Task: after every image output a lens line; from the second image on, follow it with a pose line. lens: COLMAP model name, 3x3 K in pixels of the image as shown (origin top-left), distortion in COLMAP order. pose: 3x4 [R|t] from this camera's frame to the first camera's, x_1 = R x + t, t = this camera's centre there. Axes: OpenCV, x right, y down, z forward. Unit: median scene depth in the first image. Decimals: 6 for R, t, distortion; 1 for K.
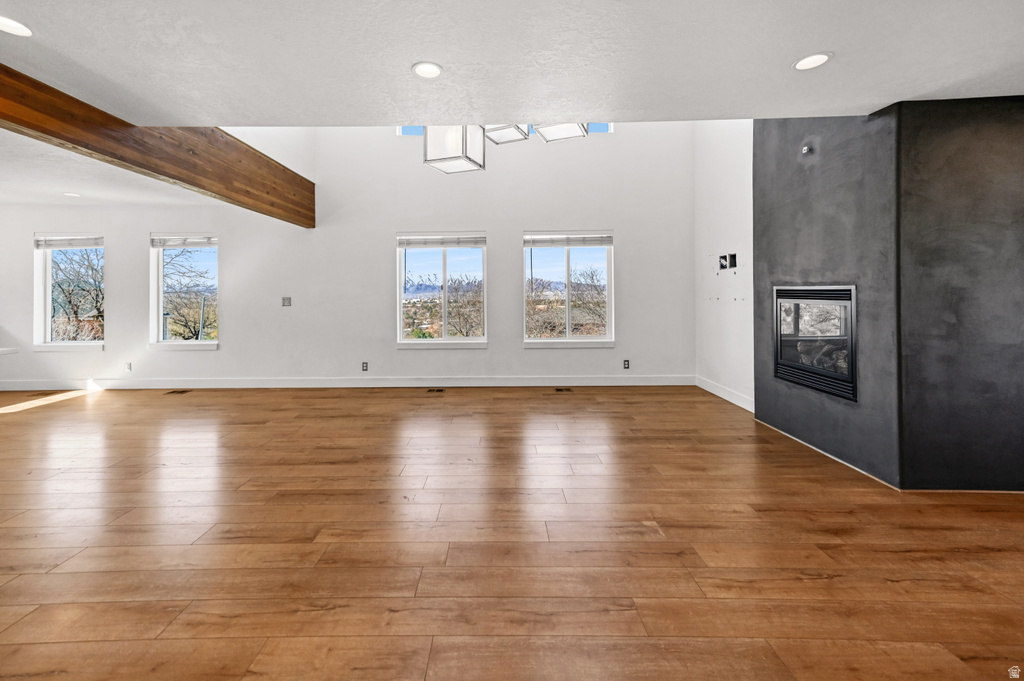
lens RADIAL K [[411.4, 0, 490.2], [0, 411.4, 289.1], [0, 0, 1]] dist [0.017384, 0.000617]
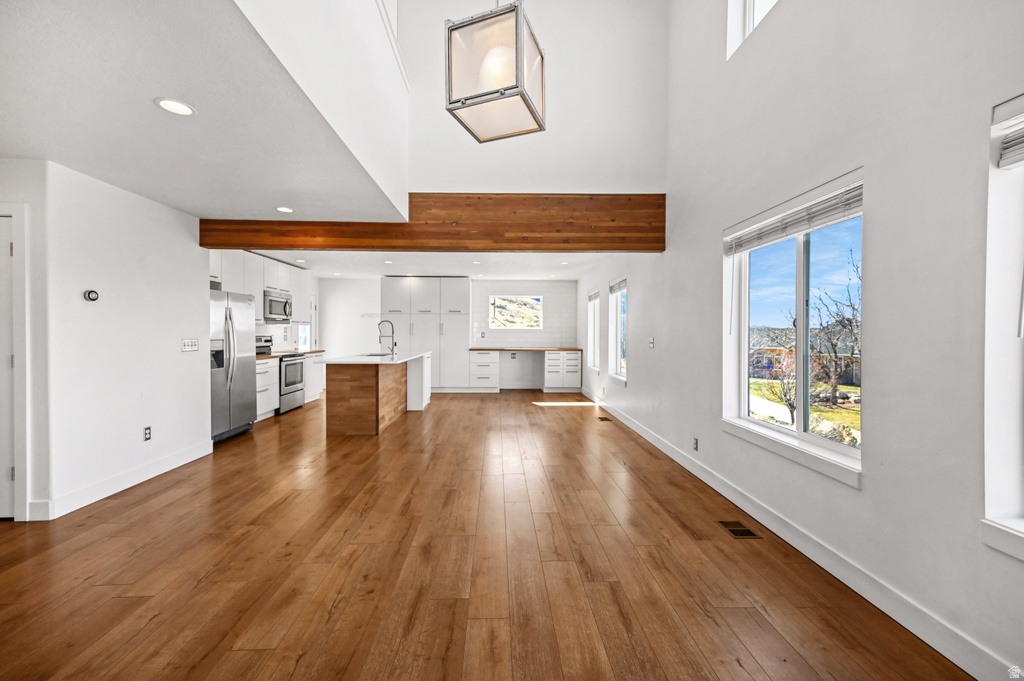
lens RADIAL K [[411.4, 0, 518.2], [0, 411.4, 334.1], [0, 0, 1]] dist [0.017384, 0.000617]
pose [[0.060177, 0.009060, -0.998147, 0.392685], [0.007707, 0.999925, 0.009541, 0.001805], [0.998158, -0.008267, 0.060103, 0.762736]]
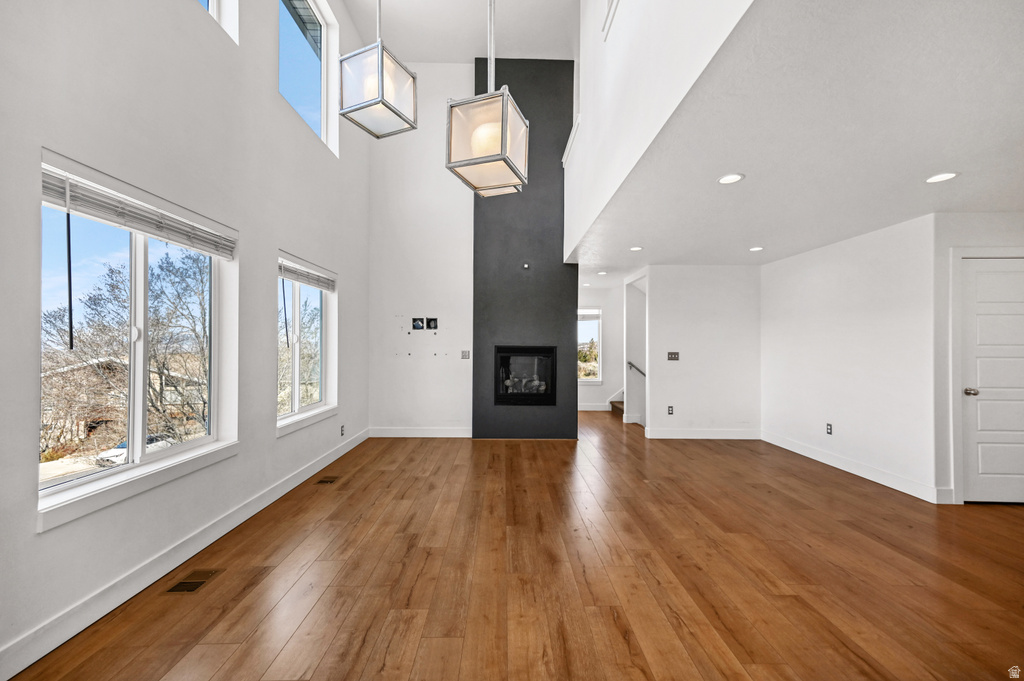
lens RADIAL K [[411.4, 0, 511.3], [0, 411.4, 340.8], [0, 0, 1]] dist [0.017384, 0.000617]
pose [[-0.022515, 0.020724, 0.999532, -0.624956], [-0.016593, 0.999640, -0.021100, 0.006163], [-0.999609, -0.017060, -0.022163, 0.747536]]
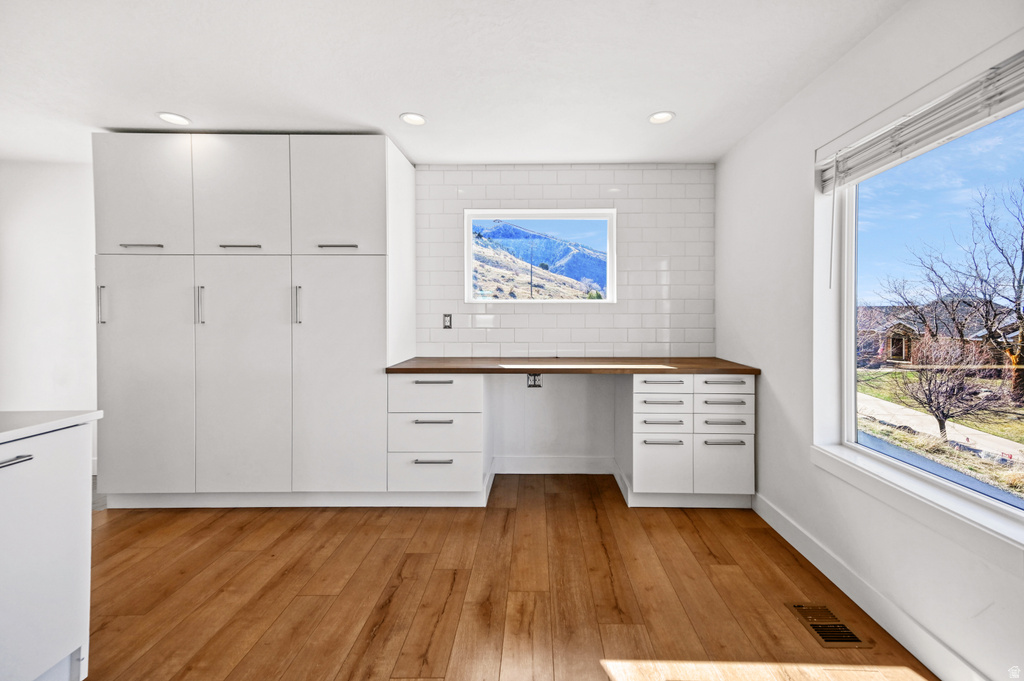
lens RADIAL K [[411.4, 0, 526.9], [0, 411.4, 318.1], [0, 0, 1]] dist [0.017384, 0.000617]
pose [[-0.013281, 0.017830, -0.999753, -0.825366], [0.012522, 0.999766, 0.017664, 0.007203], [0.999833, -0.012284, -0.013501, 0.851930]]
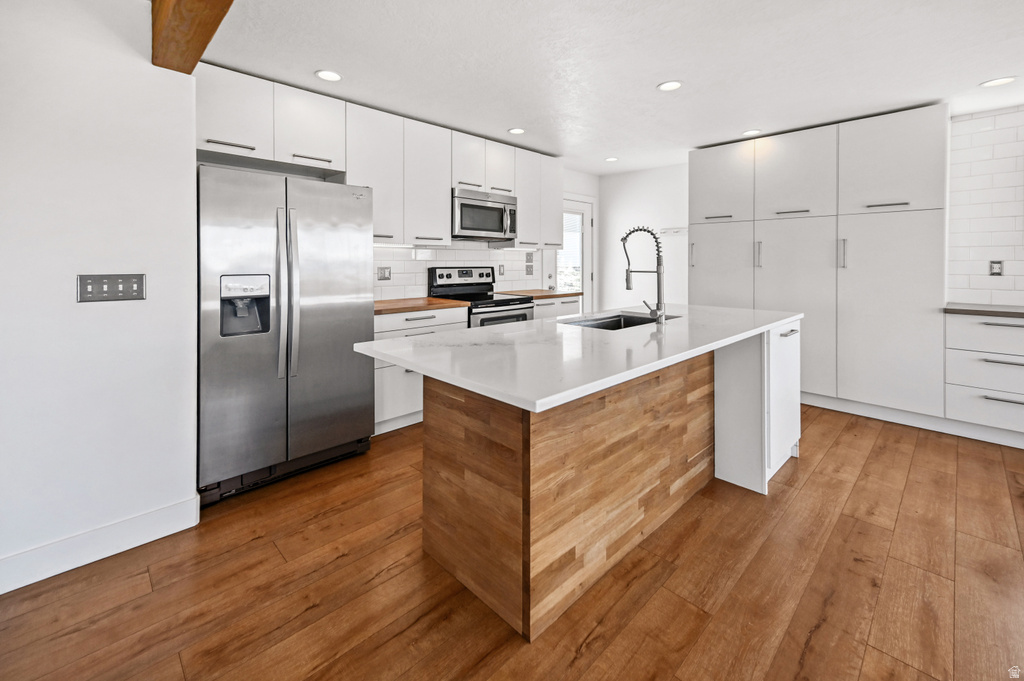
lens RADIAL K [[423.7, 0, 505.6], [0, 423.7, 261.3], [0, 0, 1]] dist [0.008743, 0.000724]
pose [[-0.720056, 0.002826, -0.693910, -0.459873], [0.008035, 0.999959, -0.004265, 0.007474], [0.693869, -0.008647, -0.720049, 0.669723]]
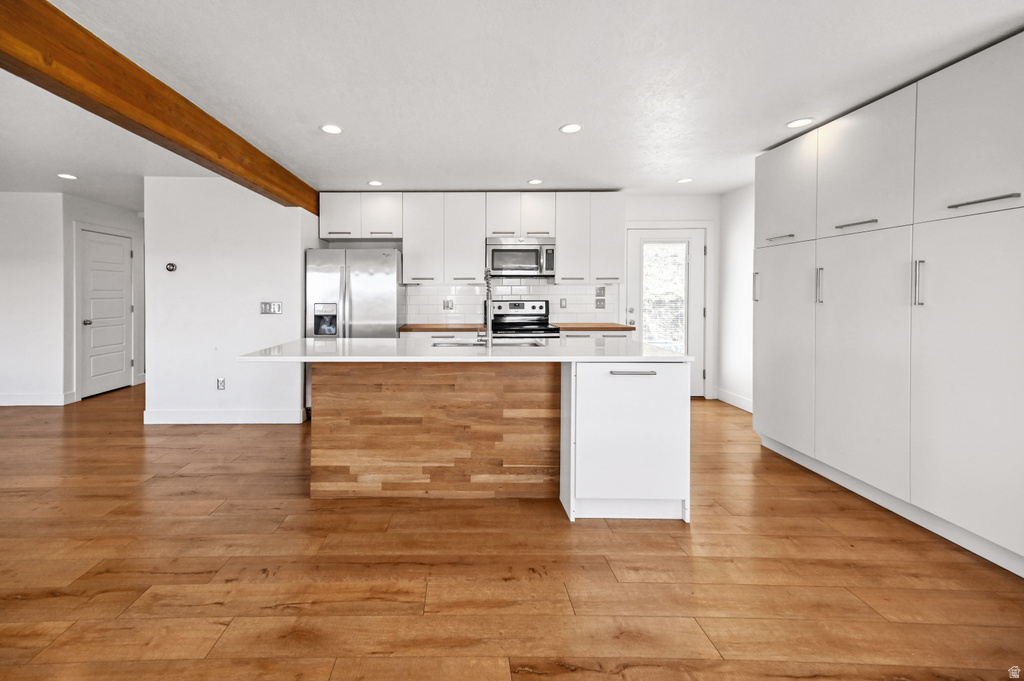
lens RADIAL K [[422.2, 0, 467.8], [0, 422.2, 297.1], [0, 0, 1]] dist [0.016963, -0.000802]
pose [[-0.999977, 0.006750, -0.000657, -0.869217], [0.006751, 0.999973, -0.003011, 0.009009], [0.000636, -0.003015, -0.999995, 1.010739]]
